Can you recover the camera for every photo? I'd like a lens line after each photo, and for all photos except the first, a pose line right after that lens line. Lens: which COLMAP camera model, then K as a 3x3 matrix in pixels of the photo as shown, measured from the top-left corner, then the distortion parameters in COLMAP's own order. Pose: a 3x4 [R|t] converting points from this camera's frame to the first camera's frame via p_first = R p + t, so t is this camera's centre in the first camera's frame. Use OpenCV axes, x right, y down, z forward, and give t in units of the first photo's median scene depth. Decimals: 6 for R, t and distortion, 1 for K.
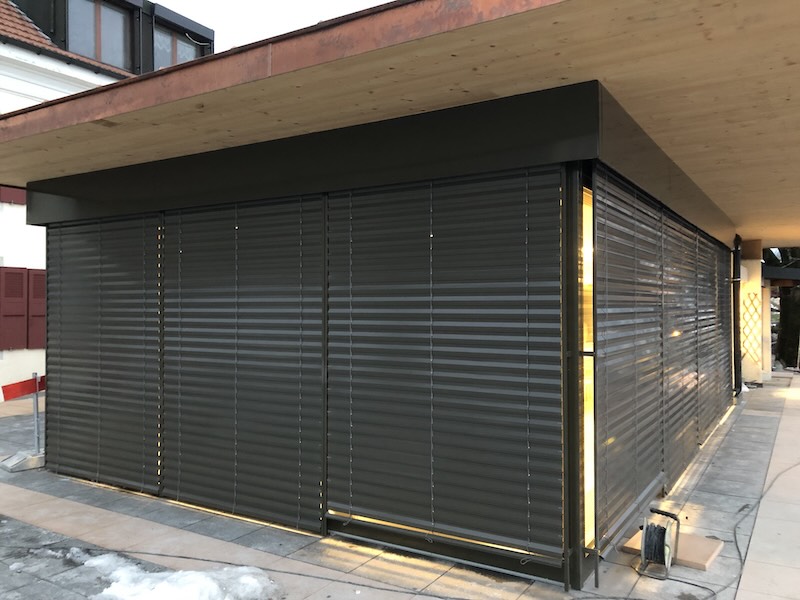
lens RADIAL K [[652.2, 0, 400.0], [0, 652.2, 300.0], [0, 0, 1]] dist [0.001438, -0.001278]
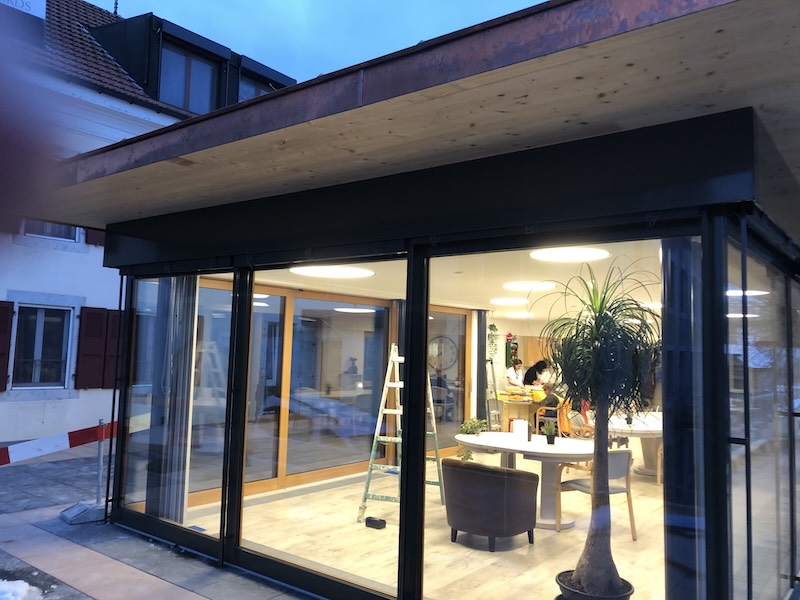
lens RADIAL K [[652.2, 0, 400.0], [0, 652.2, 300.0], [0, 0, 1]] dist [0.001438, -0.001278]
pose [[0.994191, 0.023509, -0.105032, -0.036660], [-0.030927, 0.997098, -0.069567, -0.017250], [0.103092, 0.072411, 0.992033, 0.116832]]
